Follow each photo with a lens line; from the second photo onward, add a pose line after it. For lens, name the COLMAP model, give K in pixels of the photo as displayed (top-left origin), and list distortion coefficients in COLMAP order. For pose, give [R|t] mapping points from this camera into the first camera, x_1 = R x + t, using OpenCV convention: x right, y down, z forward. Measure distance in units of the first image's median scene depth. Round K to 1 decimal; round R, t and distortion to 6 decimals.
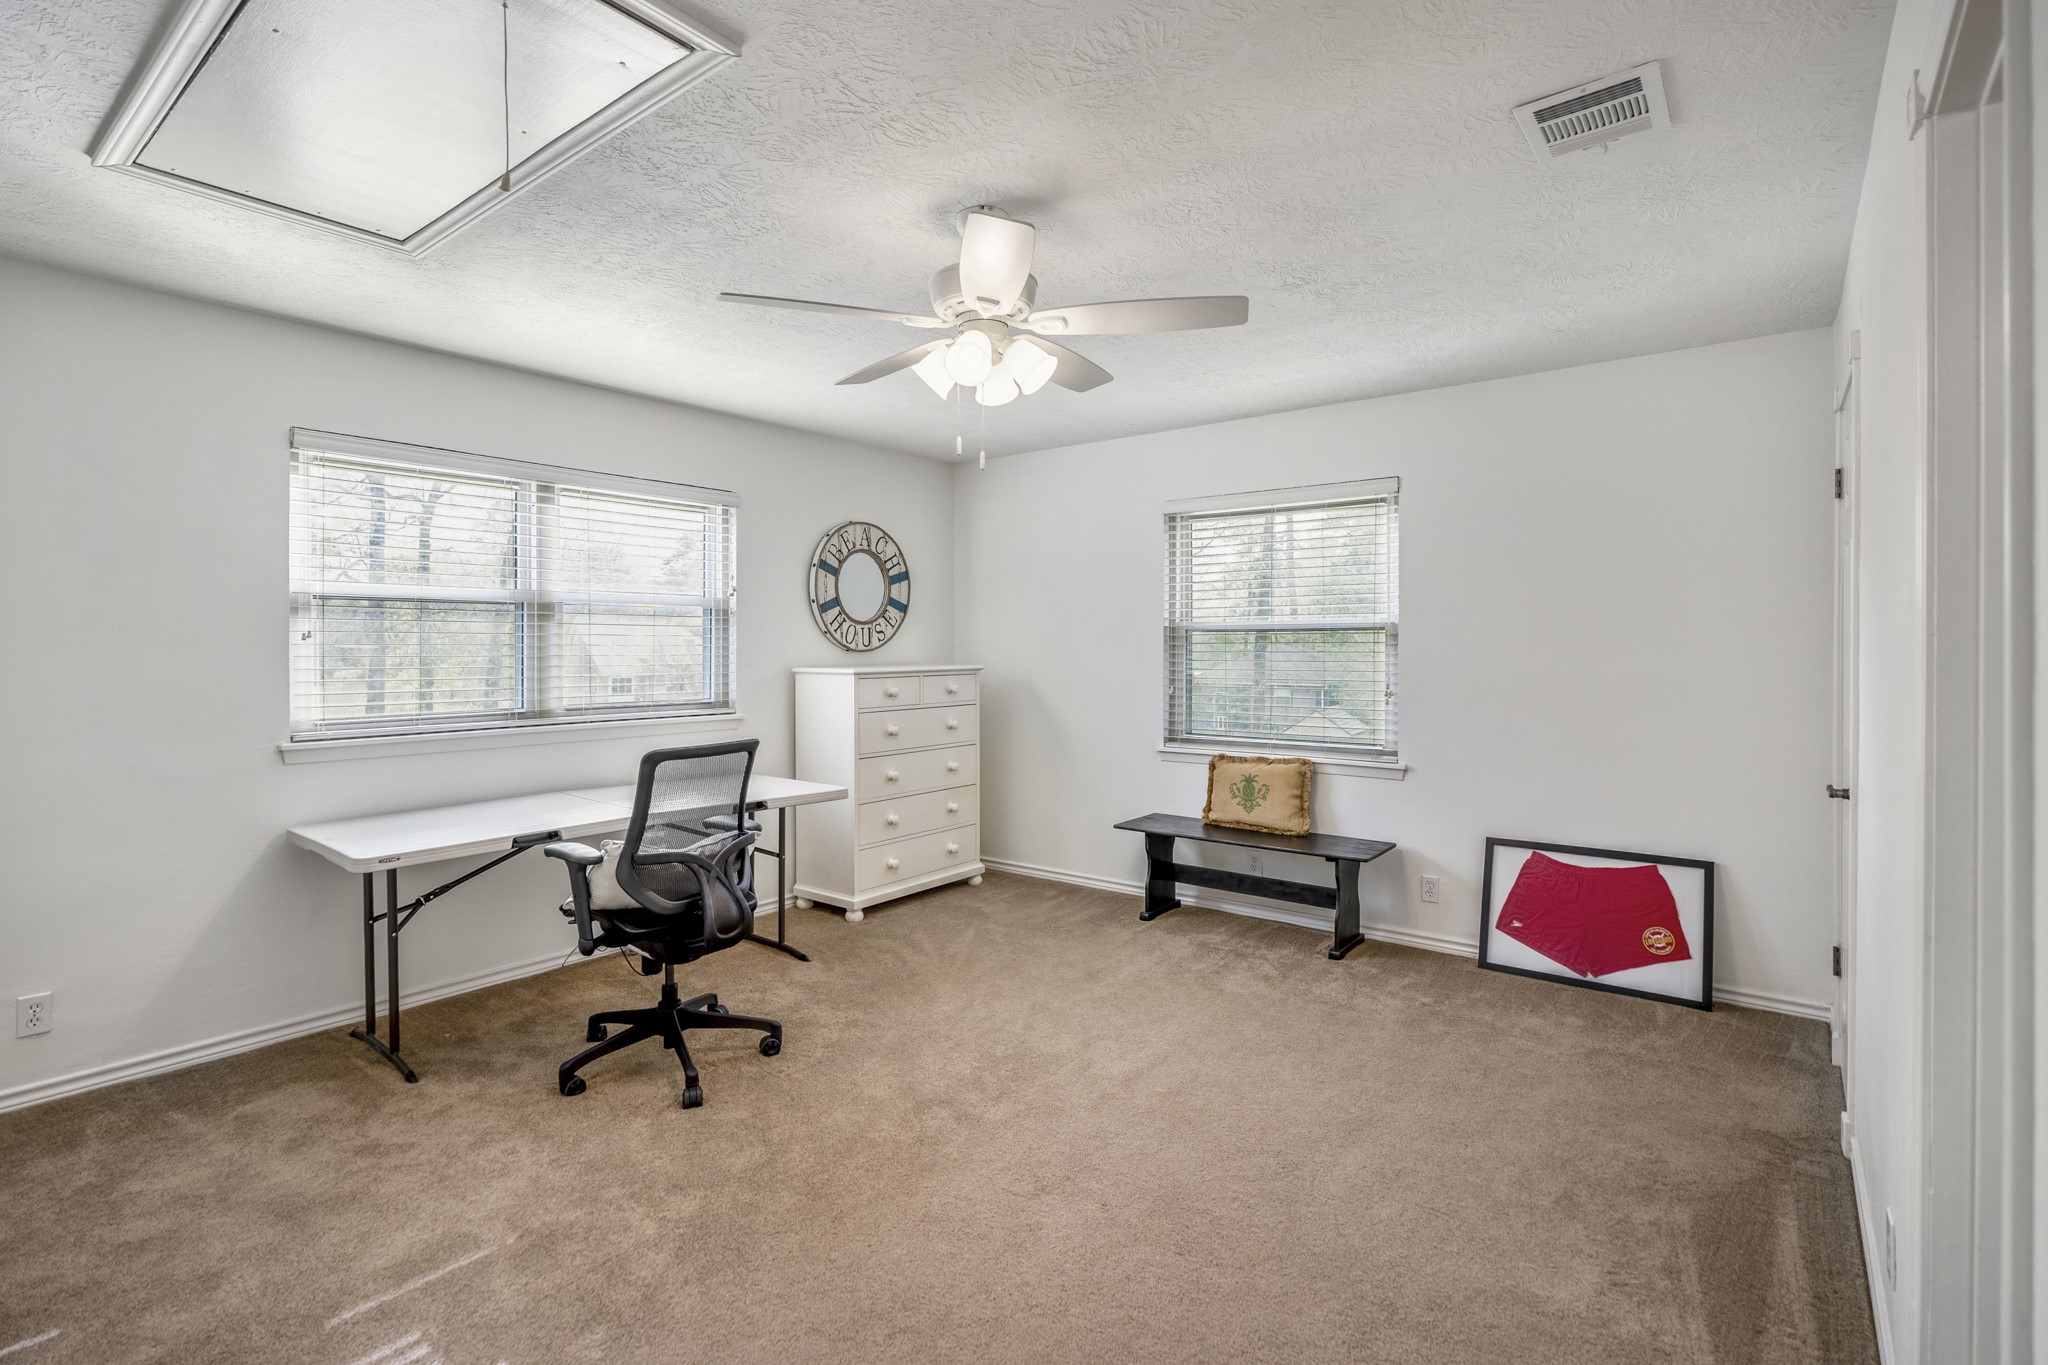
lens RADIAL K [[955.2, 0, 1049.9], [0, 955.2, 650.7], [0, 0, 1]] dist [-0.004796, 0.001254]
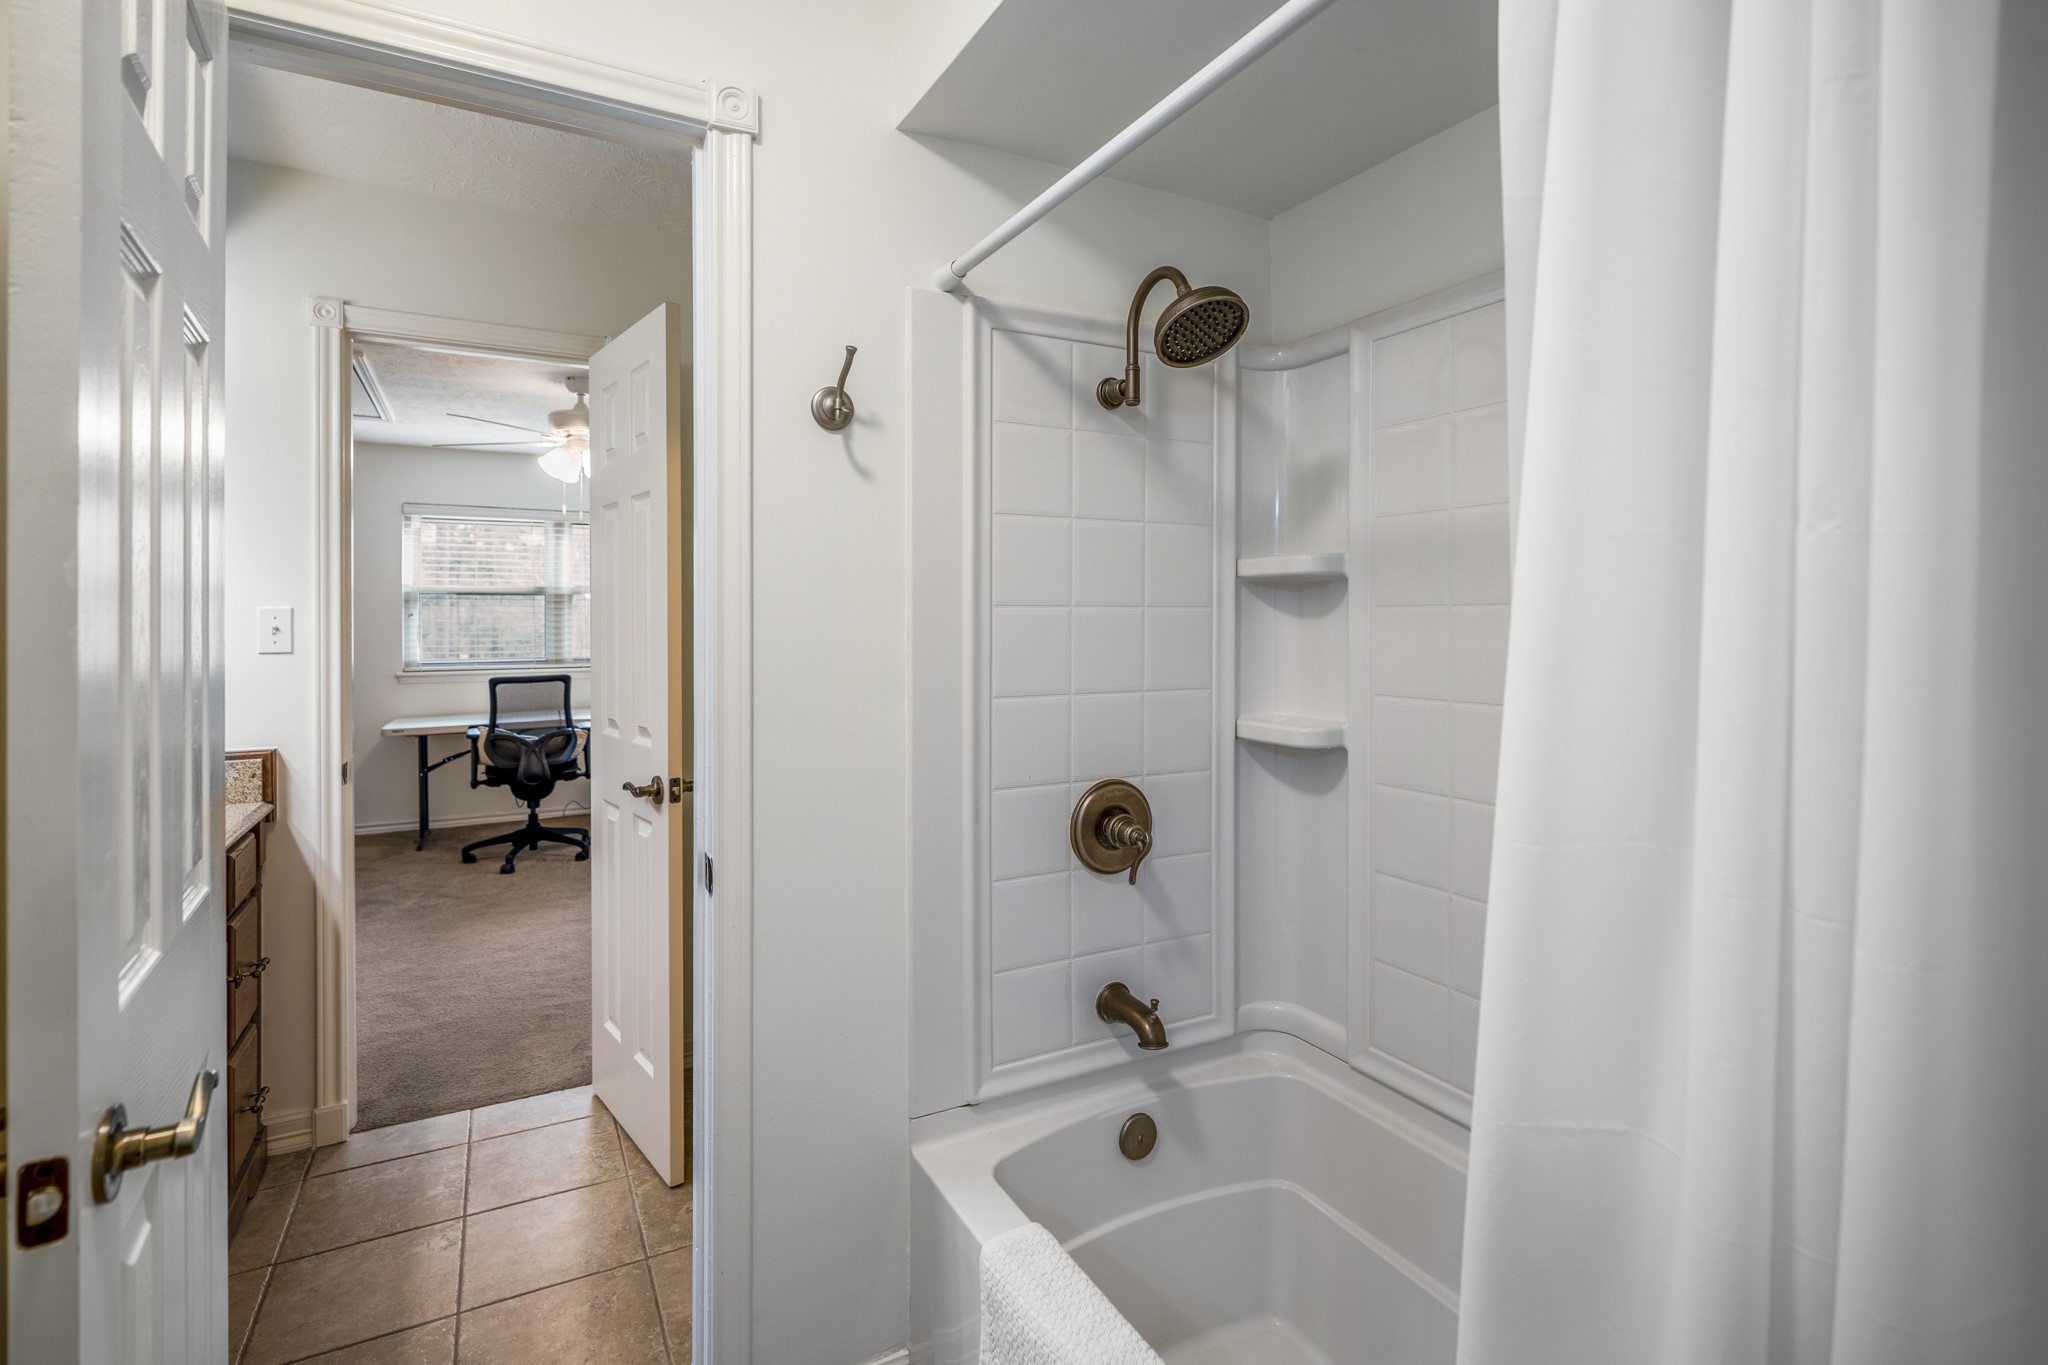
lens RADIAL K [[955.2, 0, 1014.1], [0, 955.2, 624.6], [0, 0, 1]] dist [-0.004796, 0.001254]
pose [[0.914721, 0.001211, -0.404084, 1.069380], [0.000179, 0.999994, 0.003402, -0.003871], [0.404086, -0.003185, 0.914715, -0.234572]]
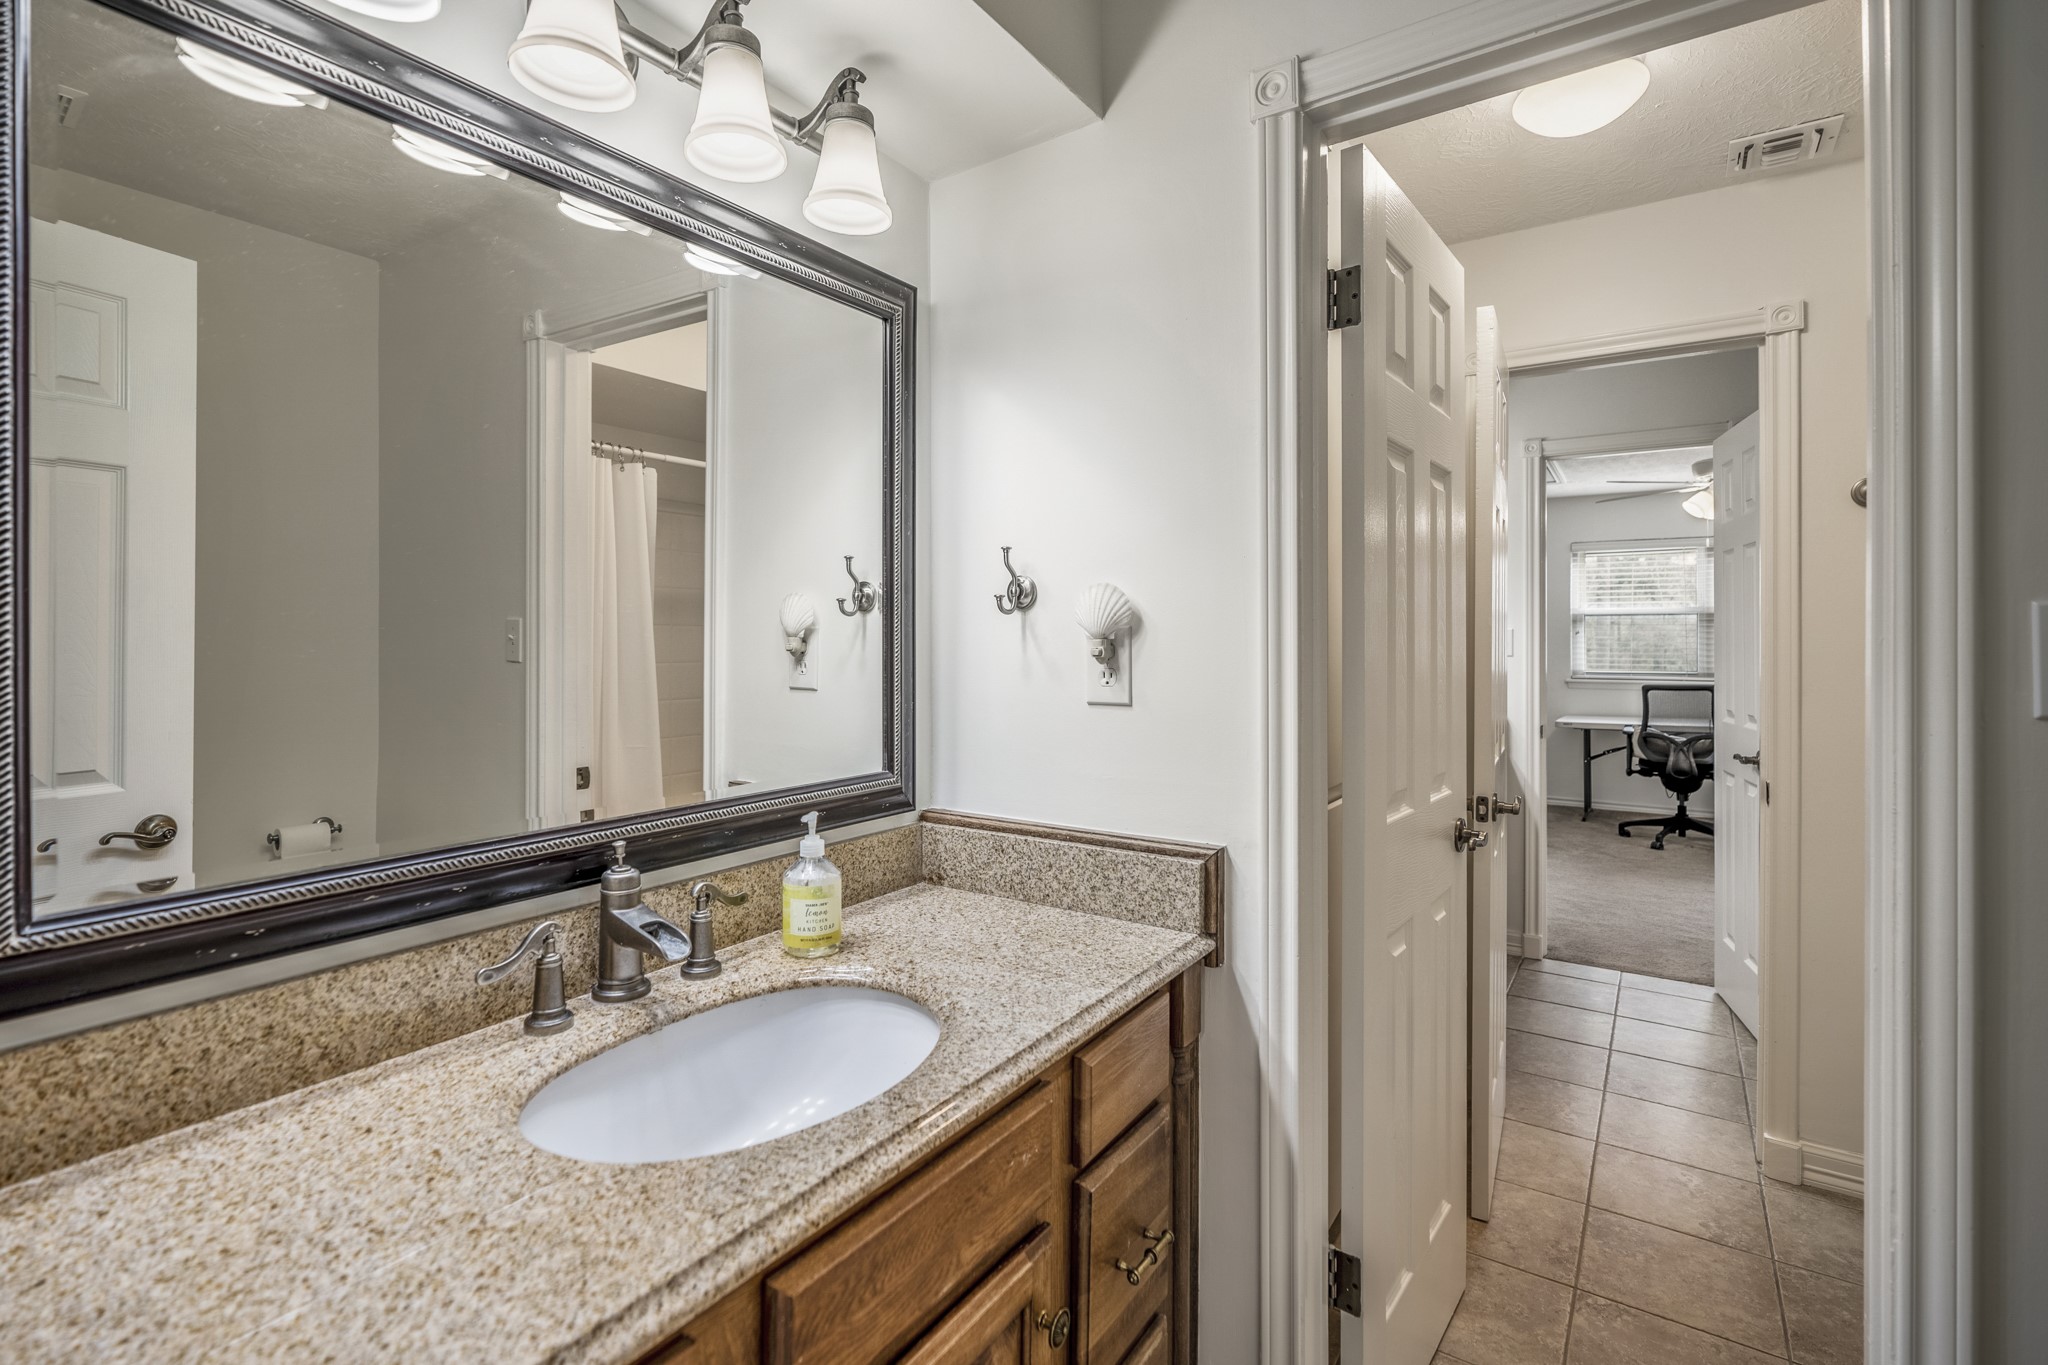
lens RADIAL K [[955.2, 0, 1019.7], [0, 955.2, 638.0], [0, 0, 1]] dist [-0.004796, 0.001254]
pose [[0.065299, -0.000345, -0.997866, 1.453884], [-0.000504, 1.000000, -0.000379, -0.002556], [0.997866, 0.000528, 0.065298, -0.504917]]
